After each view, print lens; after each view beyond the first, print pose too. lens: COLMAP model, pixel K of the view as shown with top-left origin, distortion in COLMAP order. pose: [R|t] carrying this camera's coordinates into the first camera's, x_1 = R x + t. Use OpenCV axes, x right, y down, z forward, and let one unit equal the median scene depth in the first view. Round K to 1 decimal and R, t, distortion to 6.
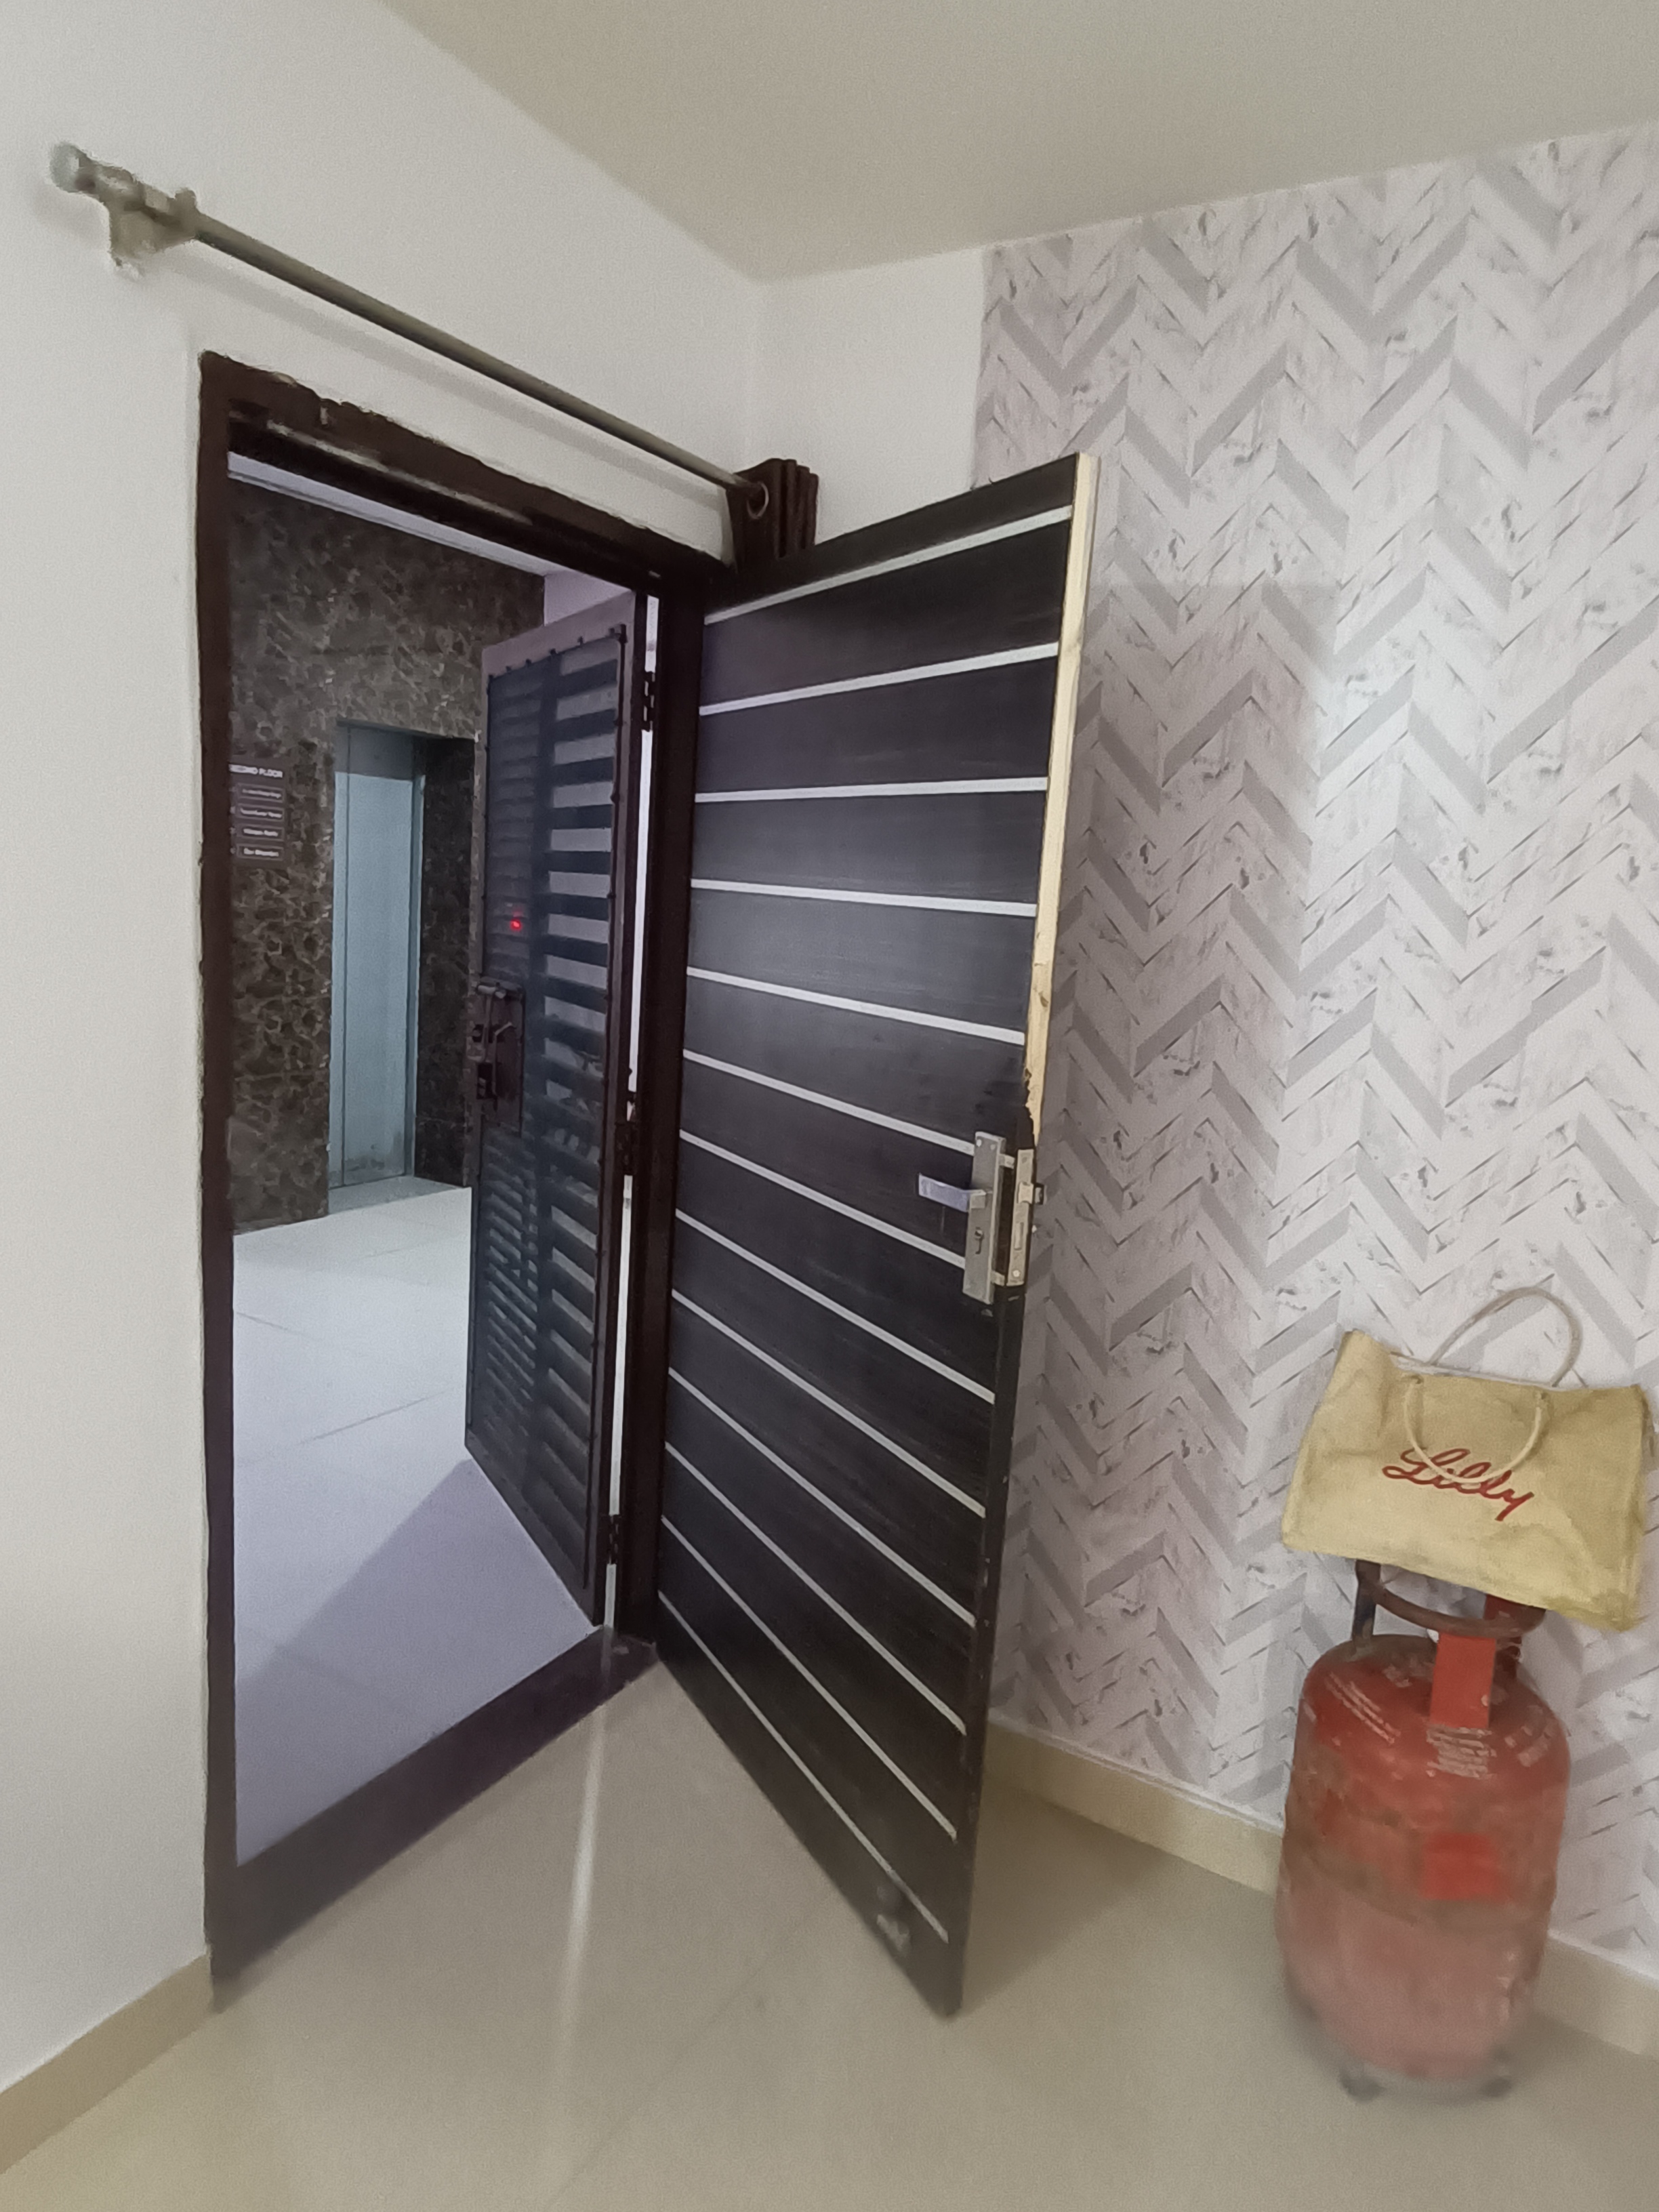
lens RADIAL K [[1397.9, 0, 820.5], [0, 1397.9, 1110.6], [0, 0, 1]] dist [0.000954, 0.000337]
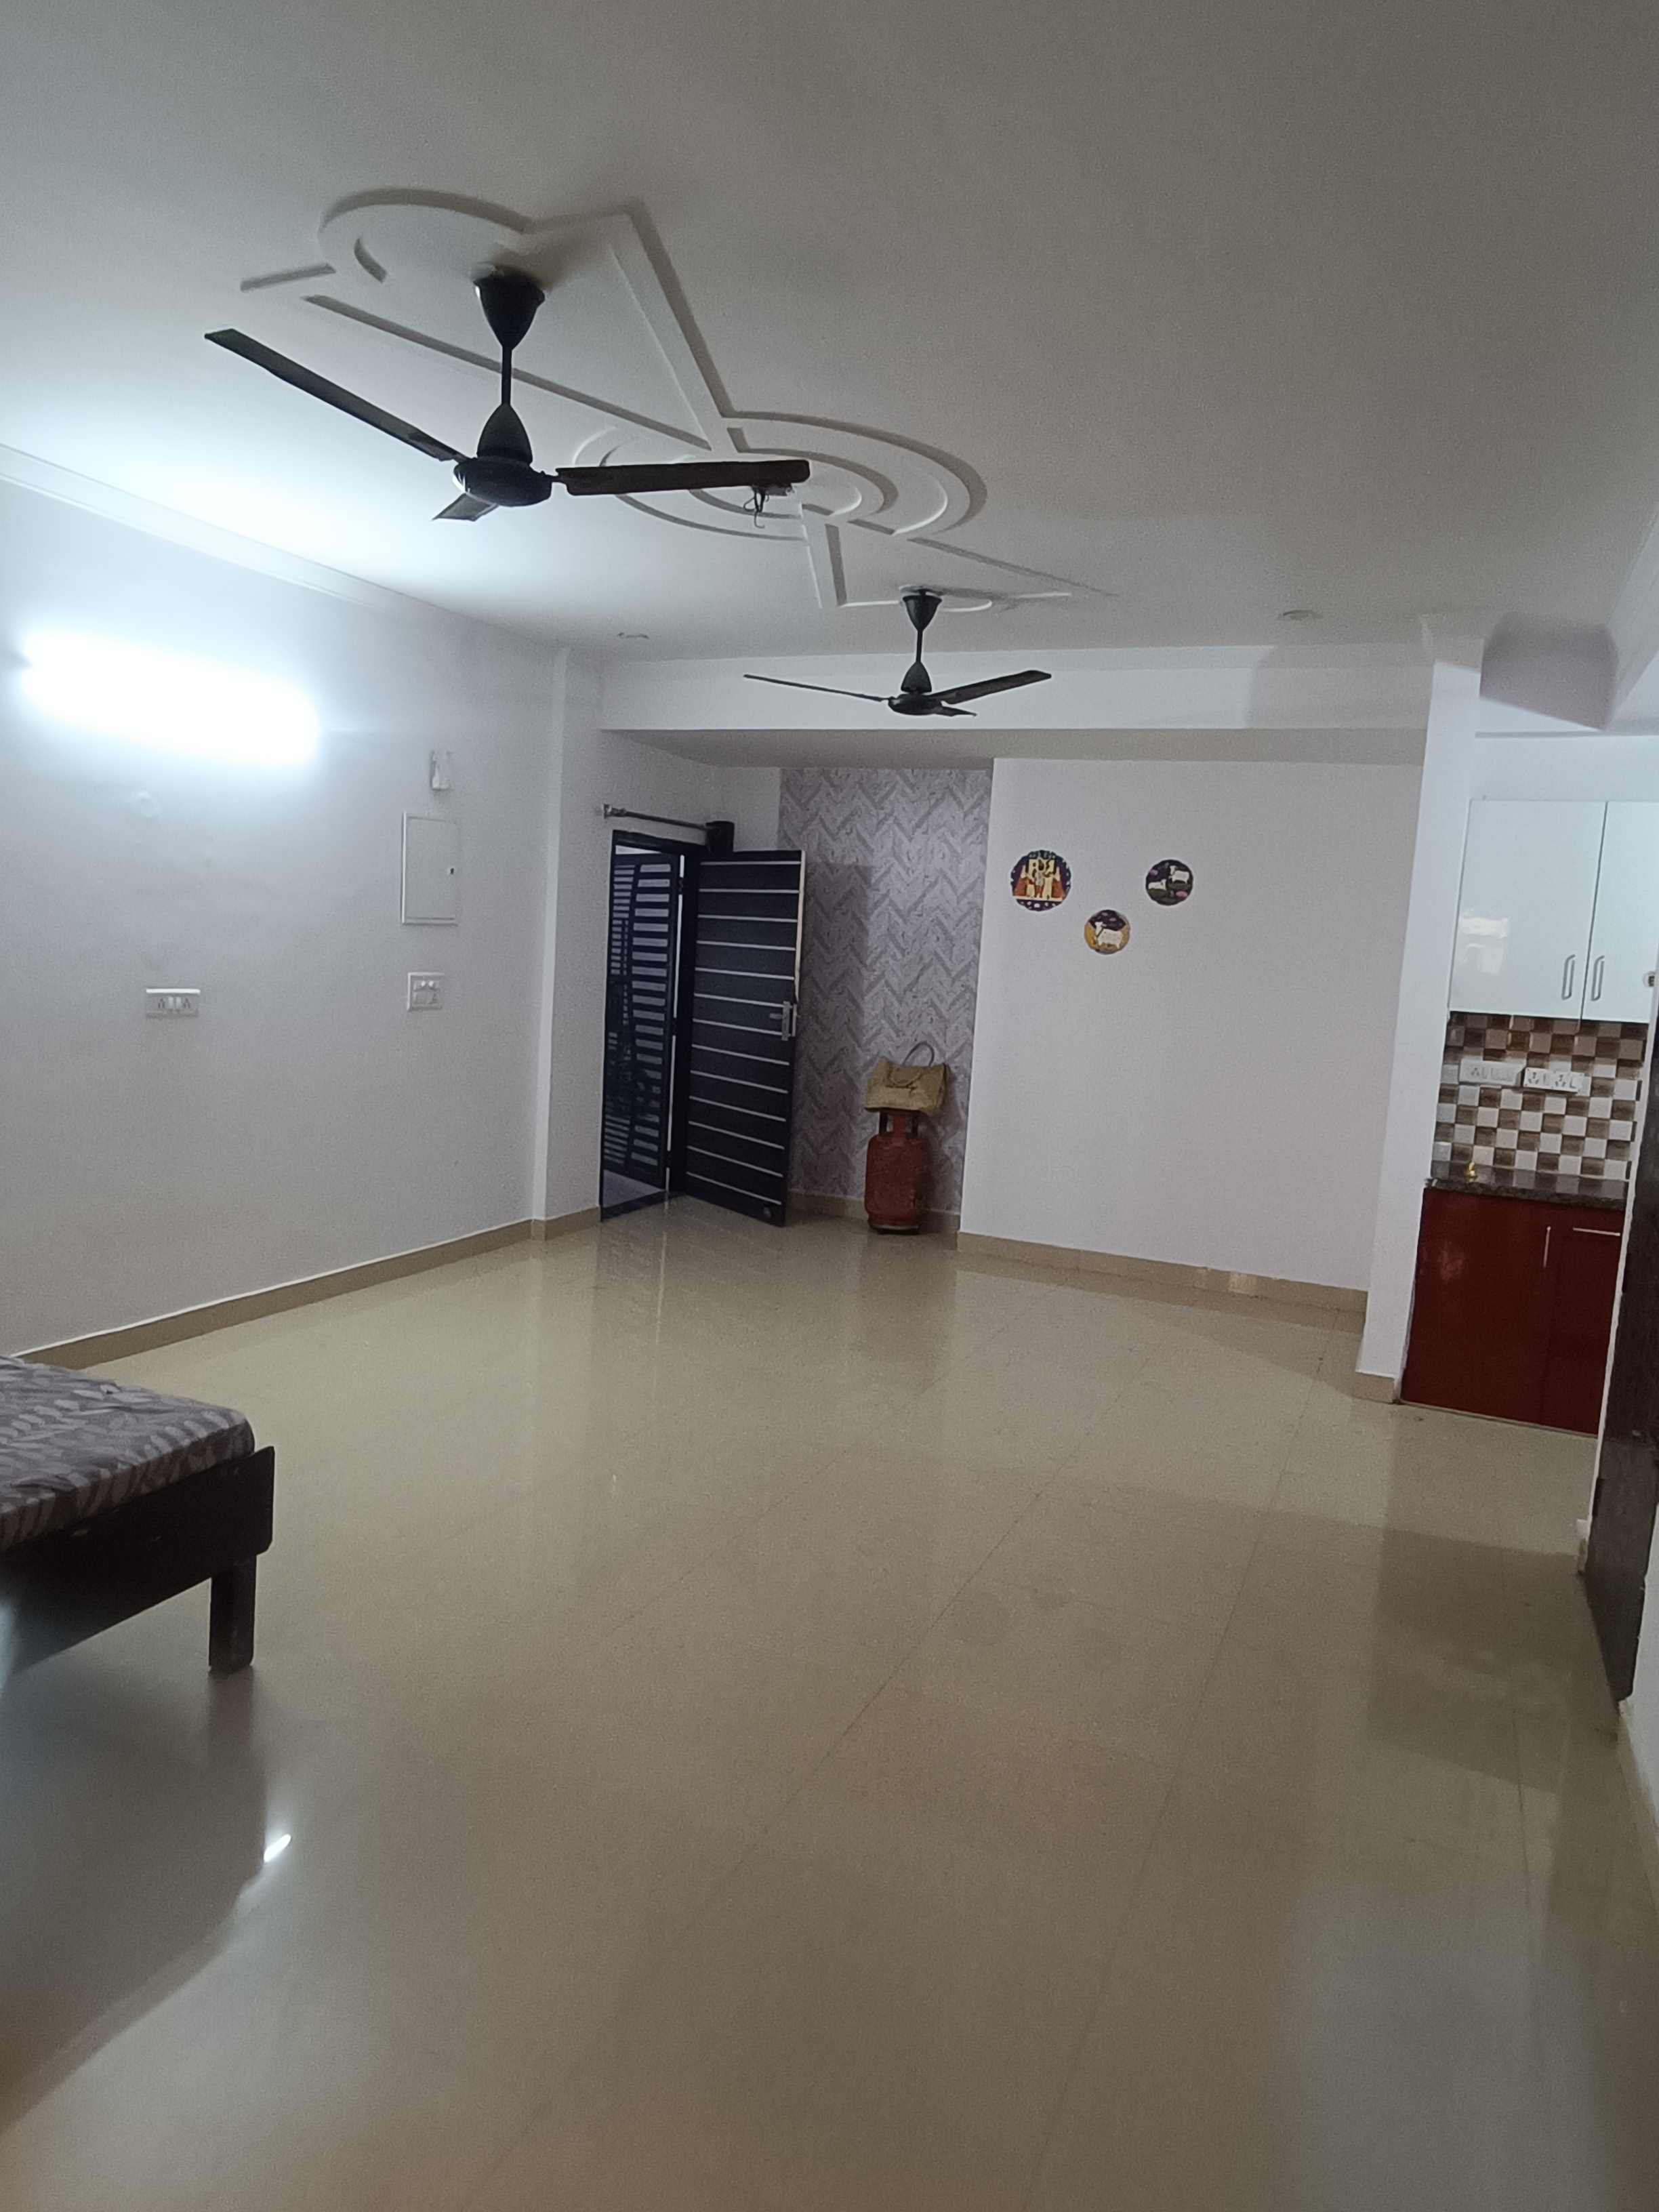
lens RADIAL K [[1397.9, 0, 838.9], [0, 1397.9, 1105.4], [0, 0, 1]] dist [0.000954, 0.000337]
pose [[0.989603, -0.022634, 0.142032, -0.296764], [0.027180, 0.999176, -0.030150, 0.413858], [-0.141233, 0.033697, 0.989403, -2.870129]]
